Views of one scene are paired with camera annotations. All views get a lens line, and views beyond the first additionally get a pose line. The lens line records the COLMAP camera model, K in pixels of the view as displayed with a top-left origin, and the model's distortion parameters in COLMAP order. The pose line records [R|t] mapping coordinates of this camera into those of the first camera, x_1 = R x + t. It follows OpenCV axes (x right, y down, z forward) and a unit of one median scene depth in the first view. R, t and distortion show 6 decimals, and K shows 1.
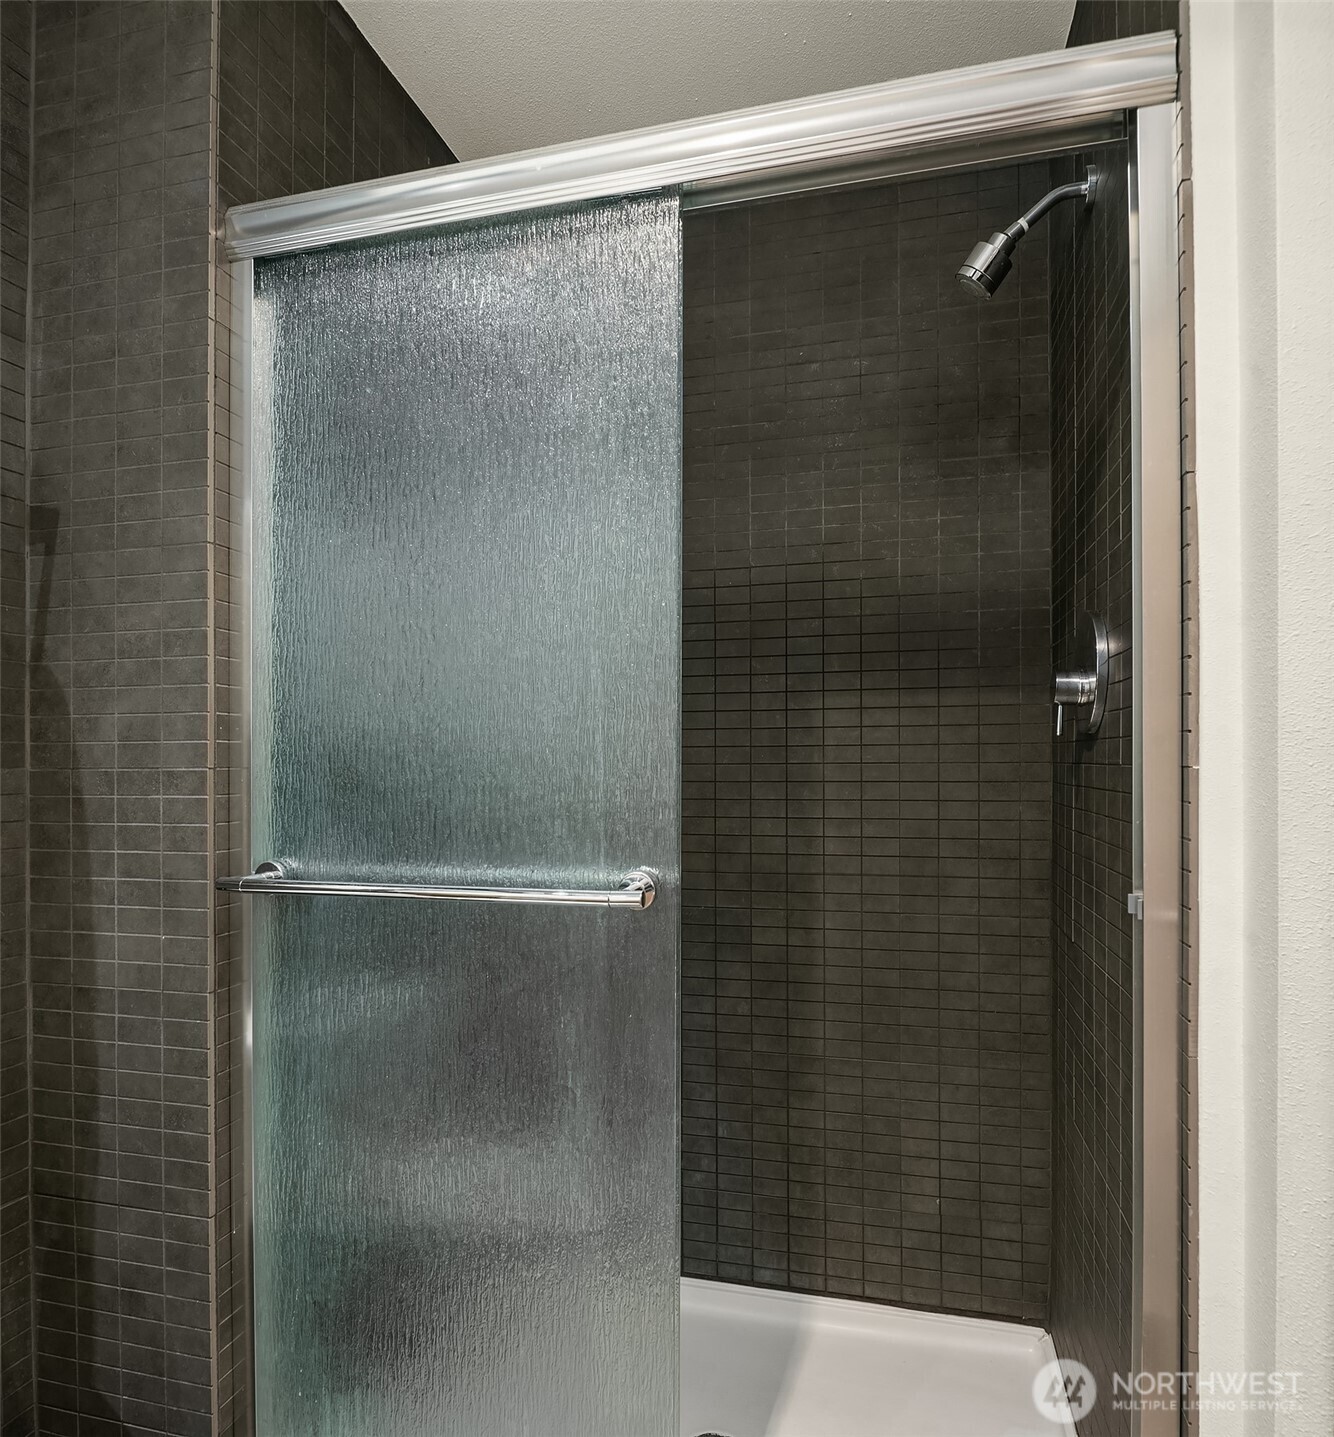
lens RADIAL K [[879.7, 0, 667.6], [0, 879.7, 768.7], [0, 0, 1]] dist [0.002150, -0.009303]
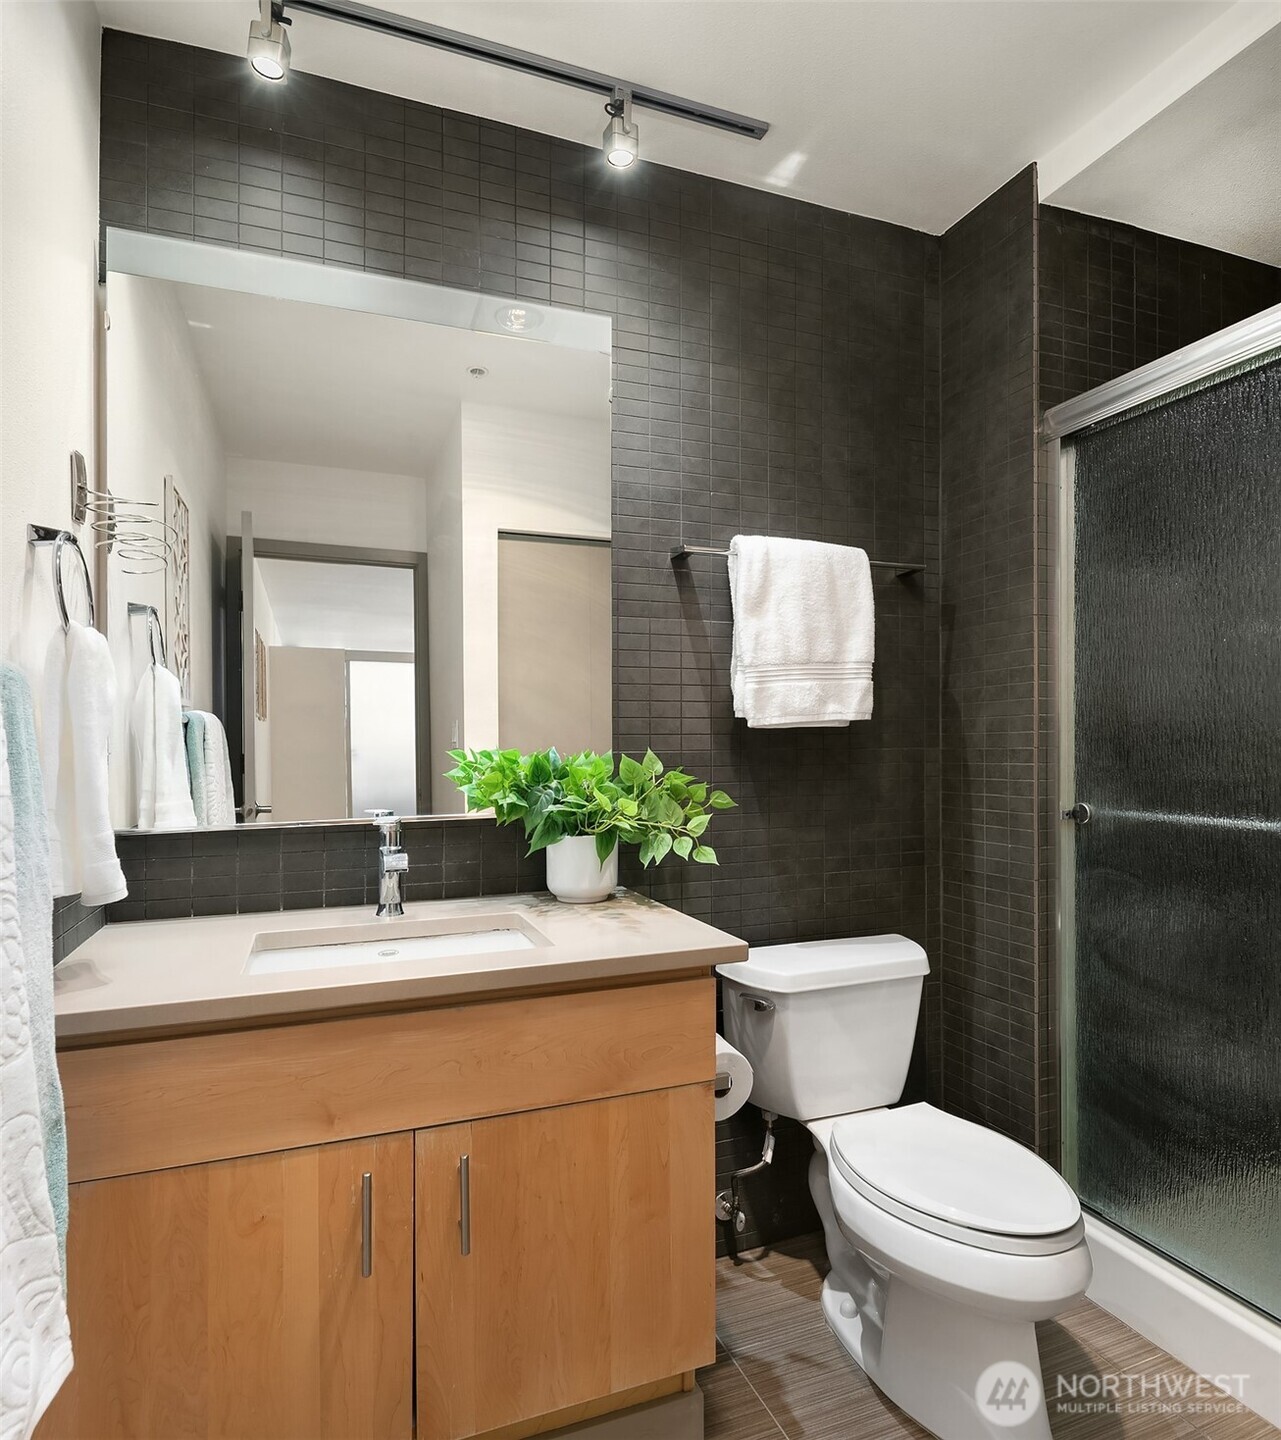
lens RADIAL K [[848.0, 0, 639.1], [0, 848.0, 754.1], [0, 0, 1]] dist [0.000427, -0.001500]
pose [[0.578060, 0.003429, -0.815987, 0.363887], [0.003108, 0.999975, 0.006404, -0.000678], [0.815989, -0.006238, 0.578034, -0.555639]]
